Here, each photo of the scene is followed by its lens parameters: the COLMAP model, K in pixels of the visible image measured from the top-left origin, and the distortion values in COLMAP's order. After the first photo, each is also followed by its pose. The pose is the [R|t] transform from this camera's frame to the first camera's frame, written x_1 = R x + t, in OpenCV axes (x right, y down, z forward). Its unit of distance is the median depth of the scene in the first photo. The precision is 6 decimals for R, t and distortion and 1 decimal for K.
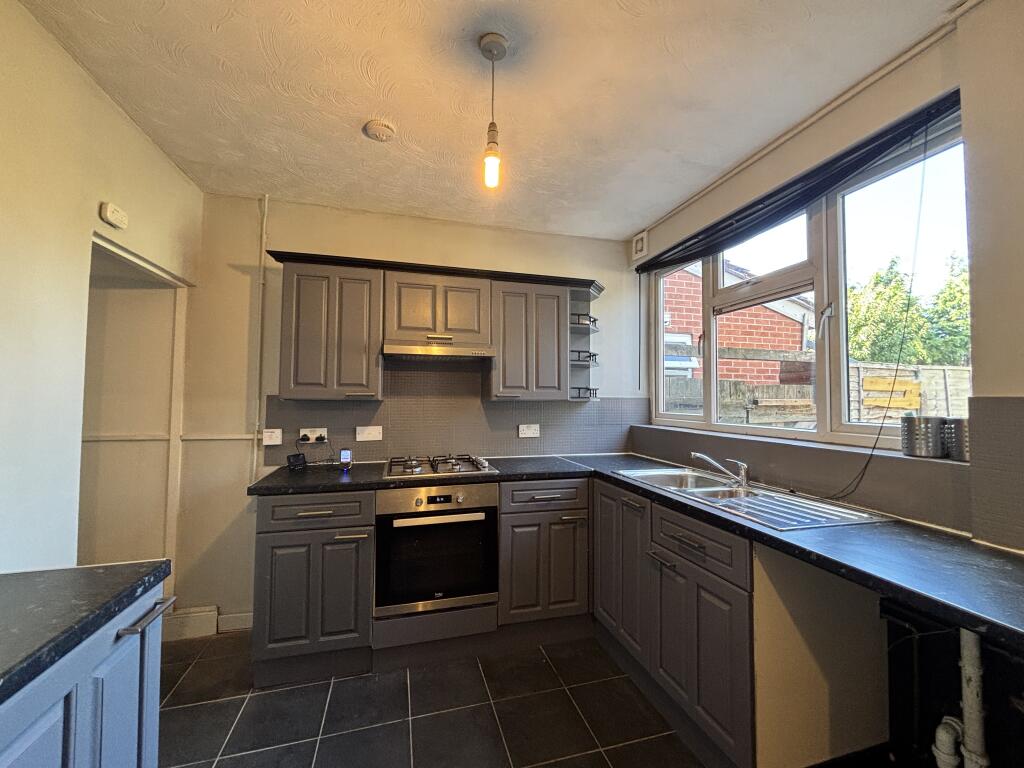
lens RADIAL K [[410.4, 0, 510.7], [0, 410.4, 382.3], [0, 0, 1]] dist [0.003428, -0.000349]
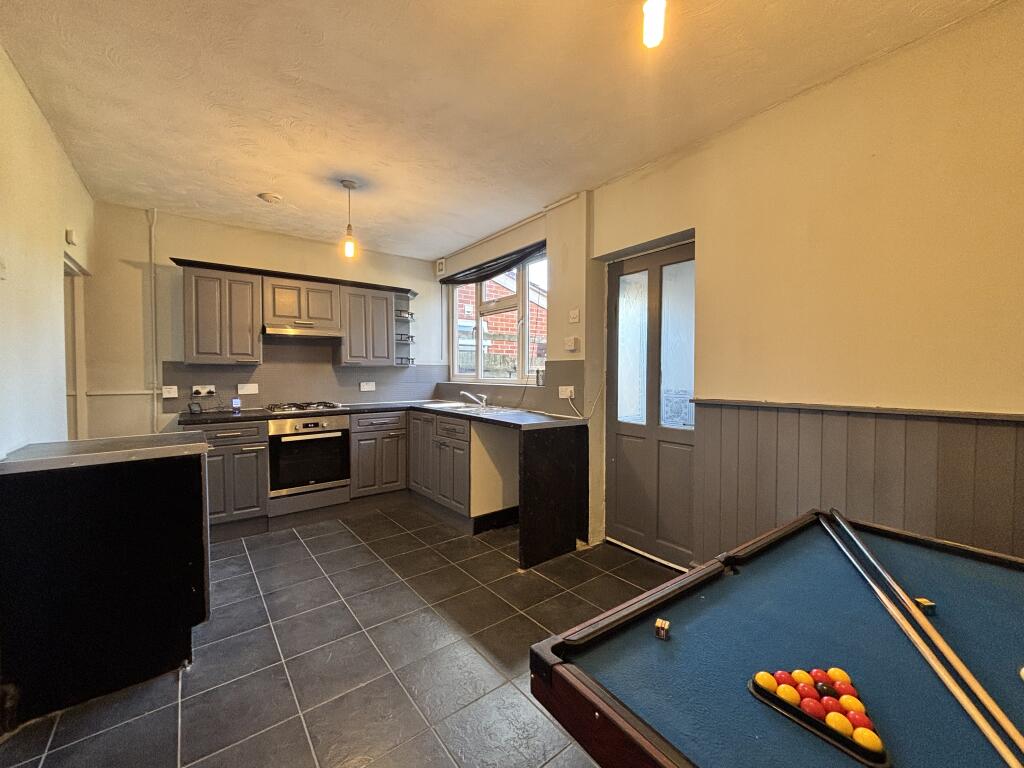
lens RADIAL K [[410.4, 0, 510.7], [0, 410.4, 382.3], [0, 0, 1]] dist [0.003428, -0.000349]
pose [[0.923200, -0.016246, 0.383977, -0.057058], [-0.007793, 0.998109, 0.060967, 0.008918], [-0.384242, -0.059277, 0.921328, -0.682353]]
